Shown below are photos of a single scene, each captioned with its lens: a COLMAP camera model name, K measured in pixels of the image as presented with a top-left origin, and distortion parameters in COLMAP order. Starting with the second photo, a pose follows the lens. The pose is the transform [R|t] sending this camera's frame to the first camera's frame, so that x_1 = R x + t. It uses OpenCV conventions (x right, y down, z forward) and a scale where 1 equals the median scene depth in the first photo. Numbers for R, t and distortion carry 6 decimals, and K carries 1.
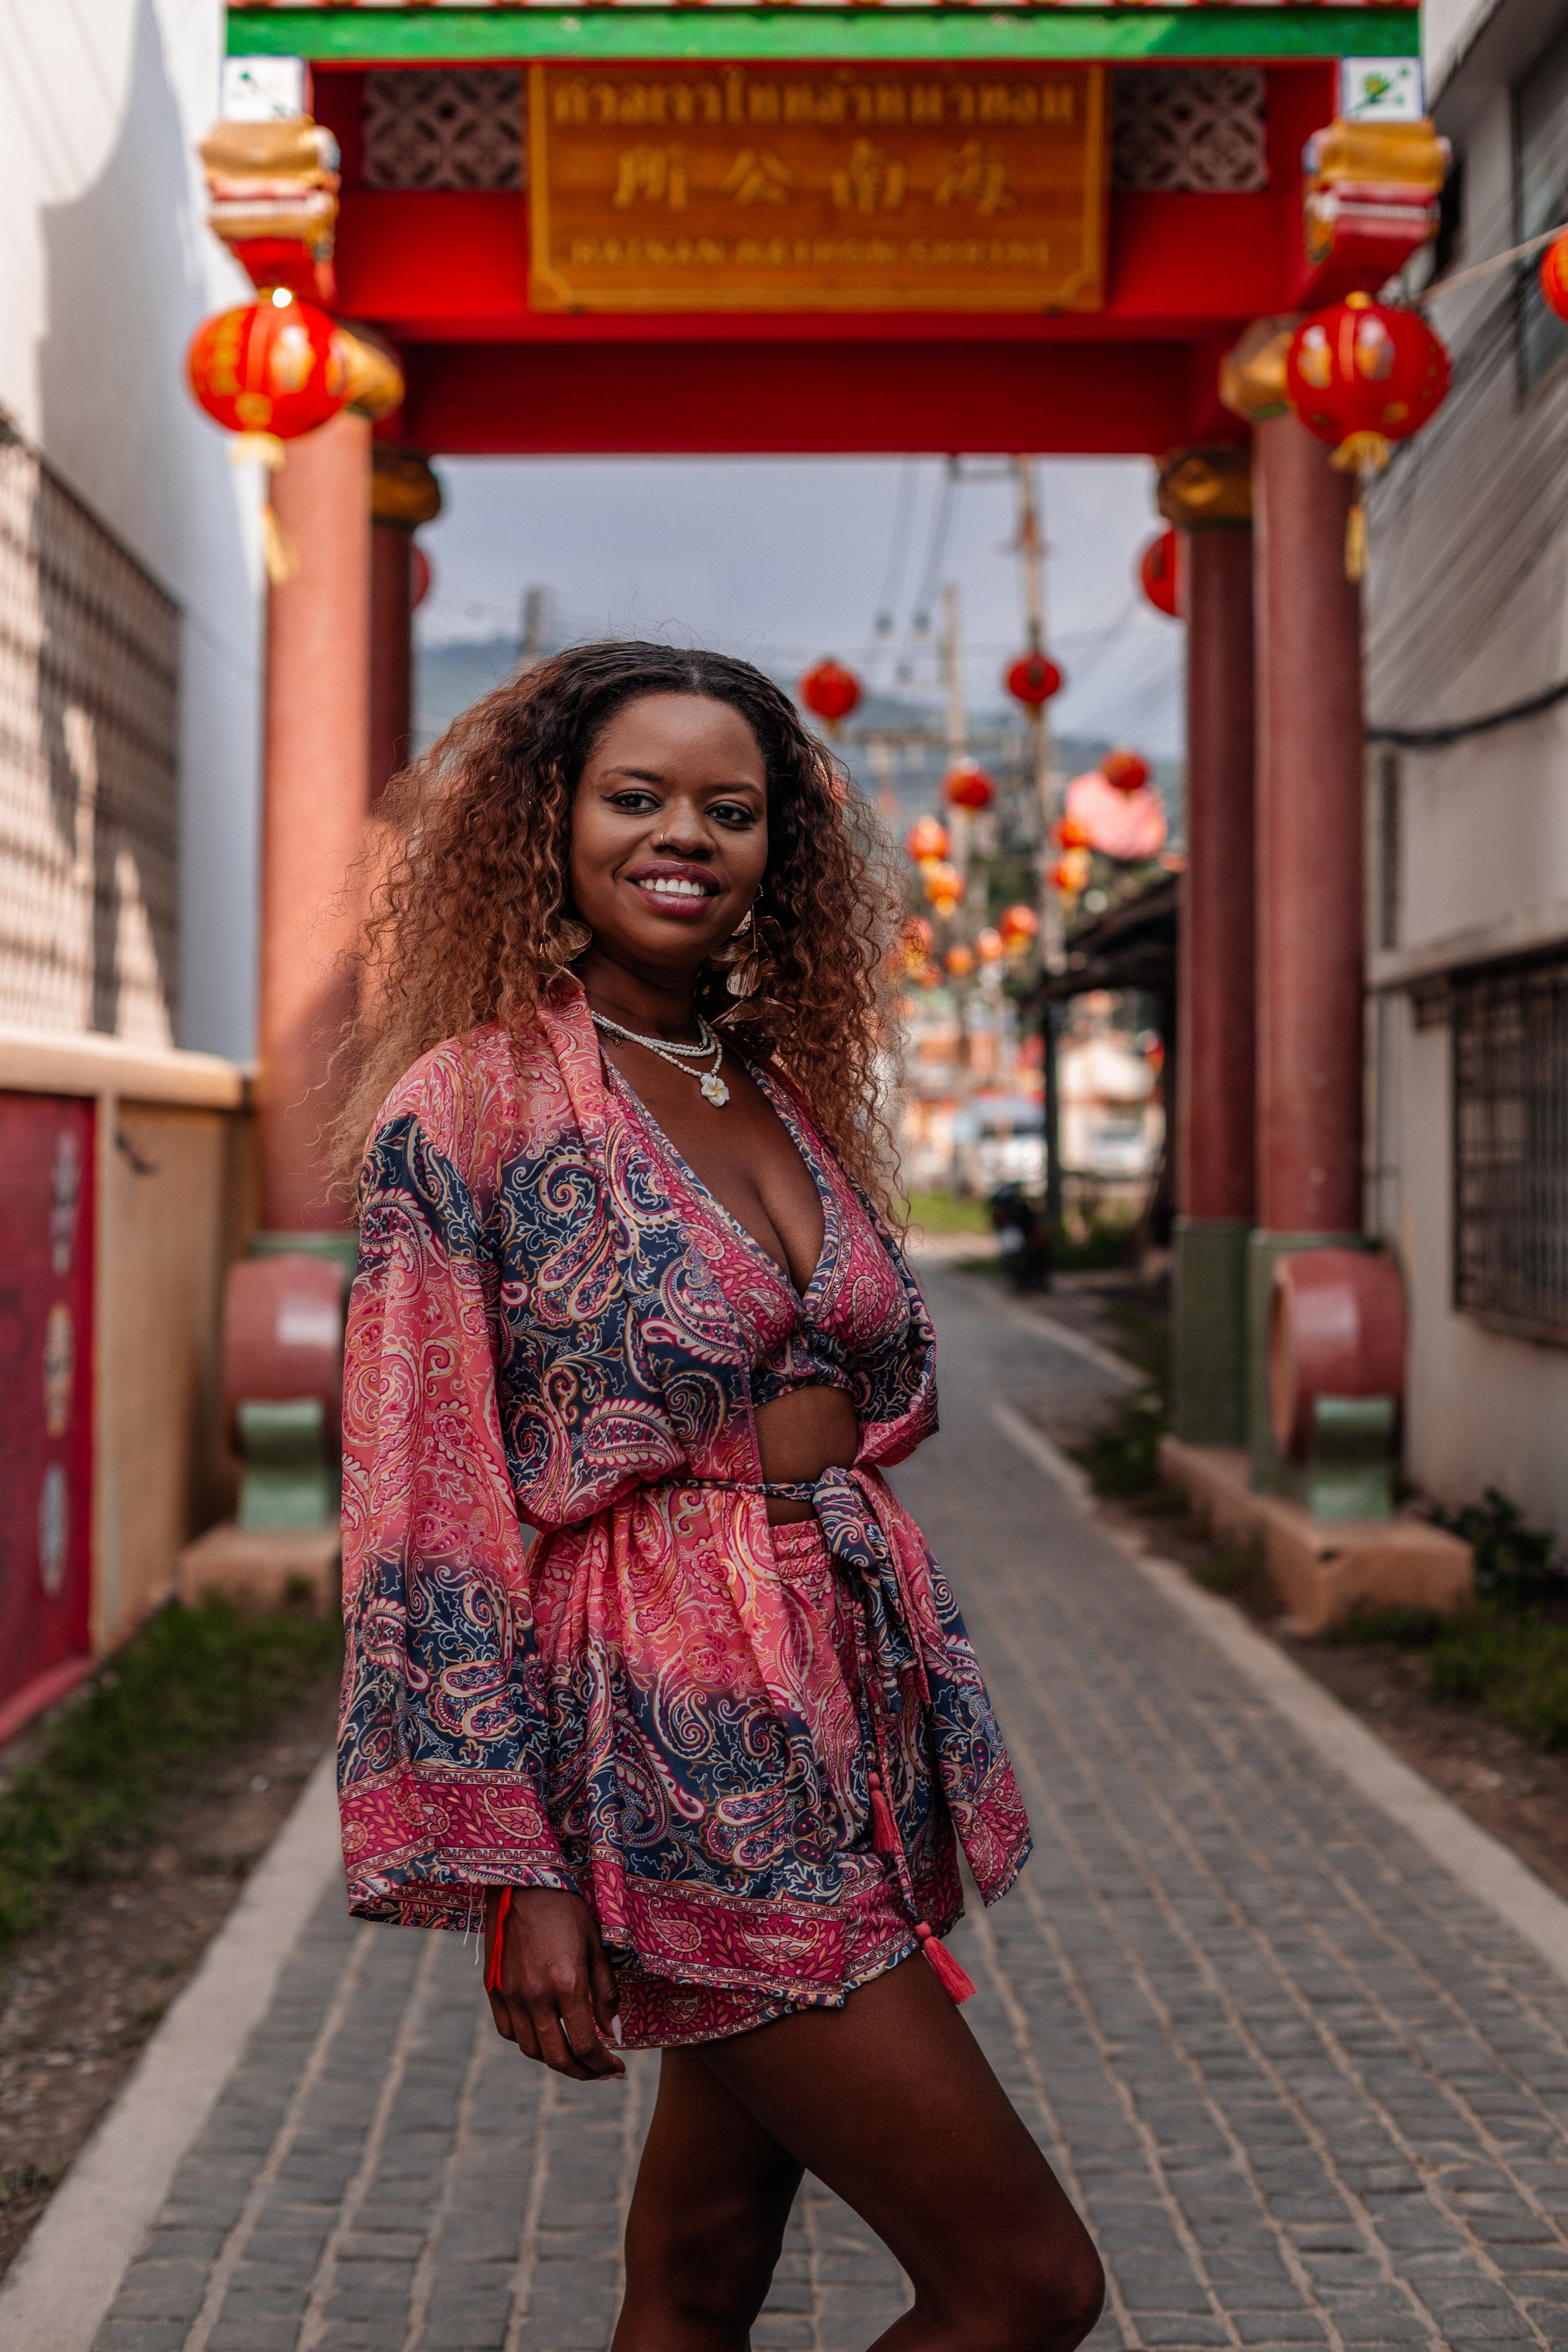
lens RADIAL K [[3595.6, 0, 781.3], [0, 3595.6, 1102.1], [0, 0, 1]] dist [-0.124248, 0.188746]
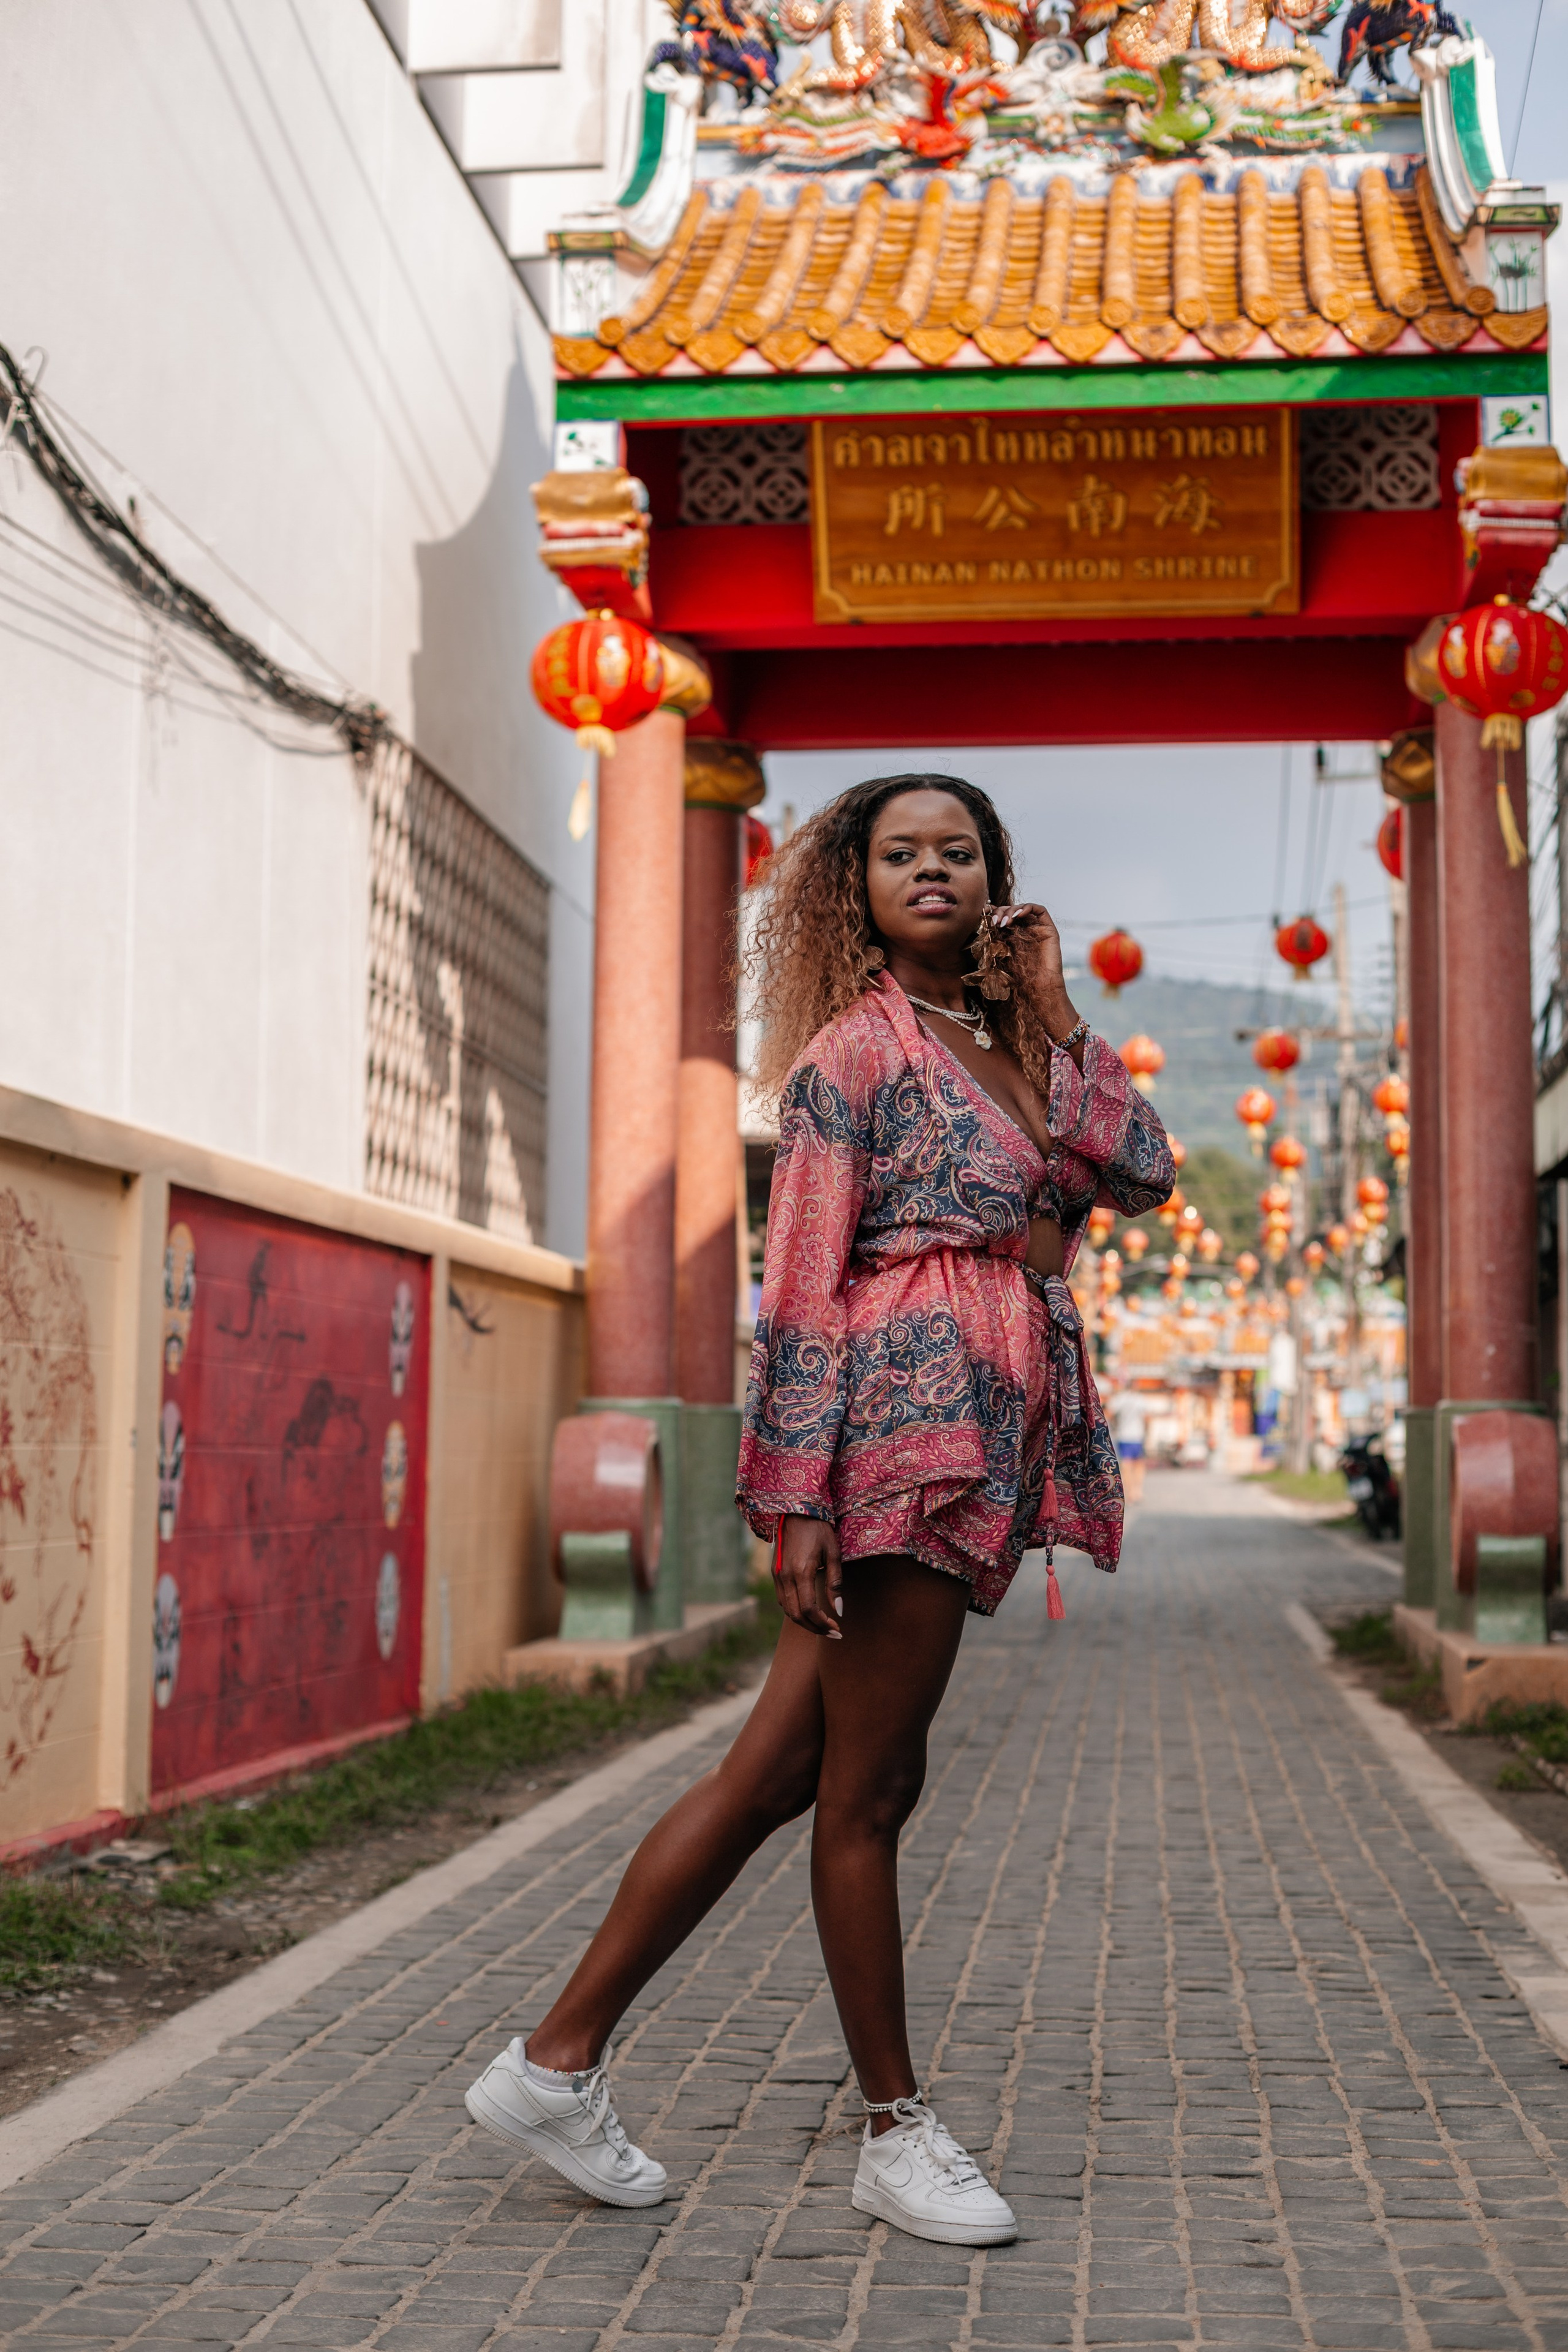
lens RADIAL K [[3595.6, 0, 781.3], [0, 3595.6, 1102.1], [0, 0, 1]] dist [-0.124248, 0.188746]
pose [[0.991510, -0.005514, -0.129917, 0.074129], [-0.006181, 0.995972, -0.089447, 0.045944], [0.129887, 0.089490, 0.987482, -0.173956]]
